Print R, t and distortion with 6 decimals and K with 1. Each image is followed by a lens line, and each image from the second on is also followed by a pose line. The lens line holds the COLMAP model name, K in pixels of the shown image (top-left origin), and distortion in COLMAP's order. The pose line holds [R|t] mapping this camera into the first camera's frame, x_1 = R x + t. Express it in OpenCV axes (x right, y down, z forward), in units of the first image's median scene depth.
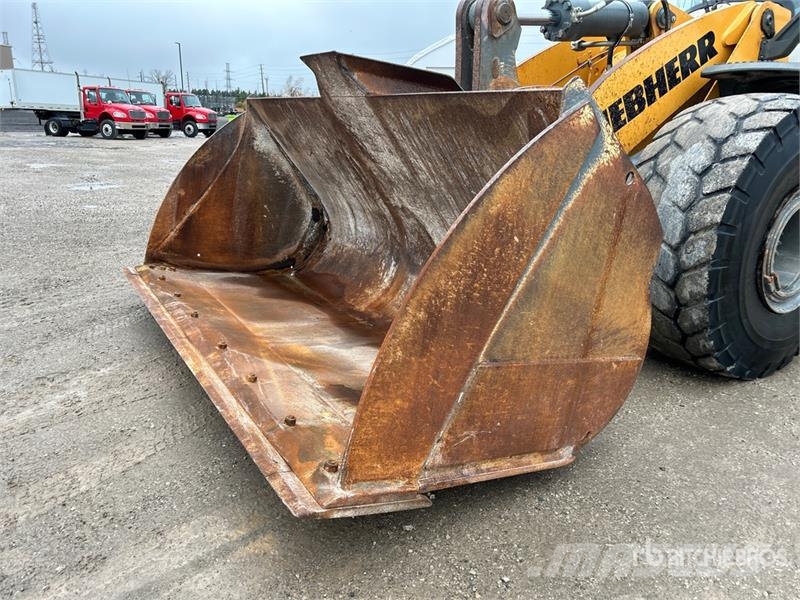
lens RADIAL K [[617.4, 0, 399.0], [0, 617.4, 291.5], [0, 0, 1]] dist [0.073416, -0.050833]
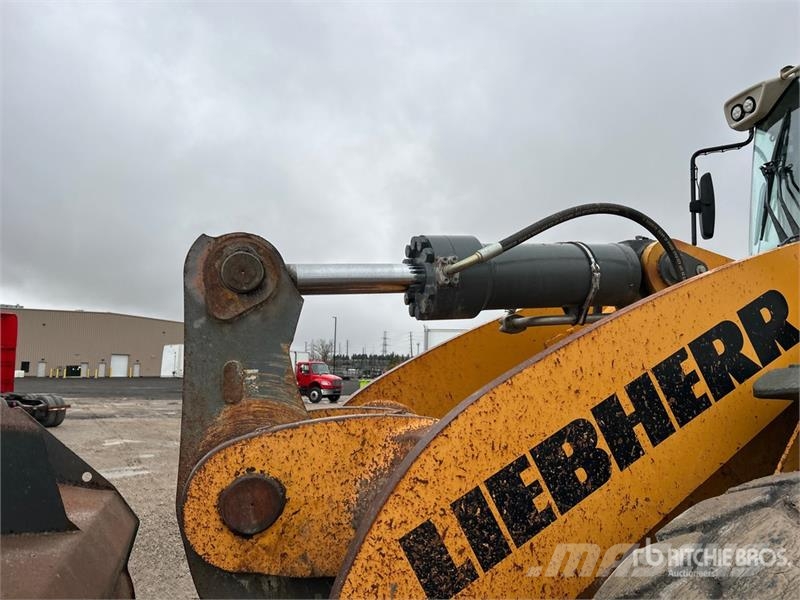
lens RADIAL K [[603.5, 0, 403.2], [0, 603.5, 299.7], [0, 0, 1]] dist [0.060268, -0.066236]
pose [[0.969620, -0.042292, -0.240932, 0.353628], [-0.053993, 0.923646, -0.379424, -0.235971], [0.238582, 0.380906, 0.893302, 0.571452]]
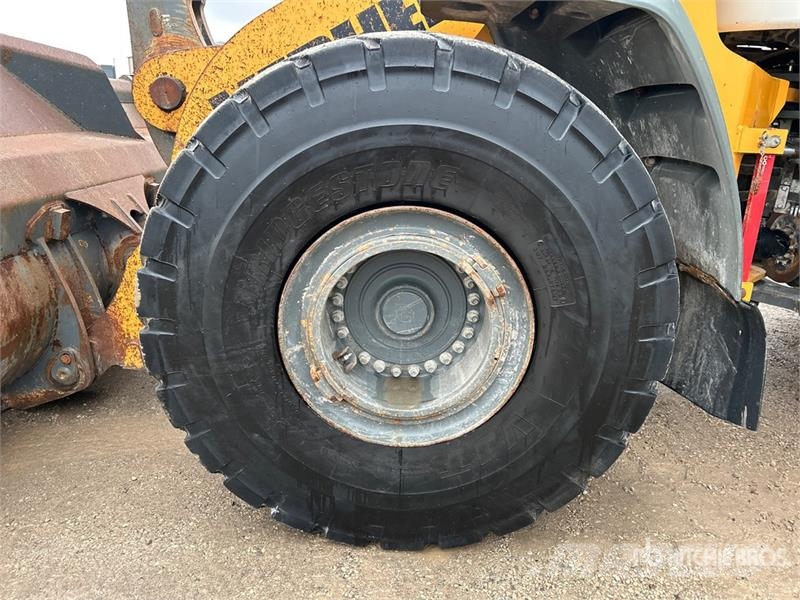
lens RADIAL K [[603.5, 0, 404.1], [0, 603.5, 301.9], [0, 0, 1]] dist [0.060268, -0.066236]
pose [[0.839494, 0.159359, -0.519475, 0.781574], [-0.155247, 0.986519, 0.051747, -0.102854], [0.520718, 0.037206, 0.852917, 0.499553]]
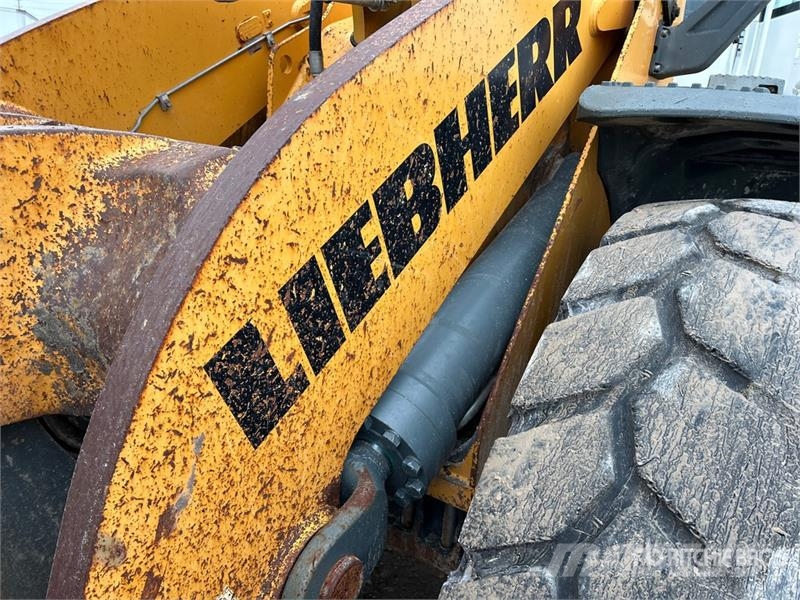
lens RADIAL K [[603.5, 0, 396.0], [0, 603.5, 299.1], [0, 0, 1]] dist [0.060268, -0.066236]
pose [[0.909272, -0.082394, 0.407964, 0.247676], [0.057784, 0.995707, 0.072309, -0.269684], [-0.412171, -0.042174, 0.910130, 0.727442]]
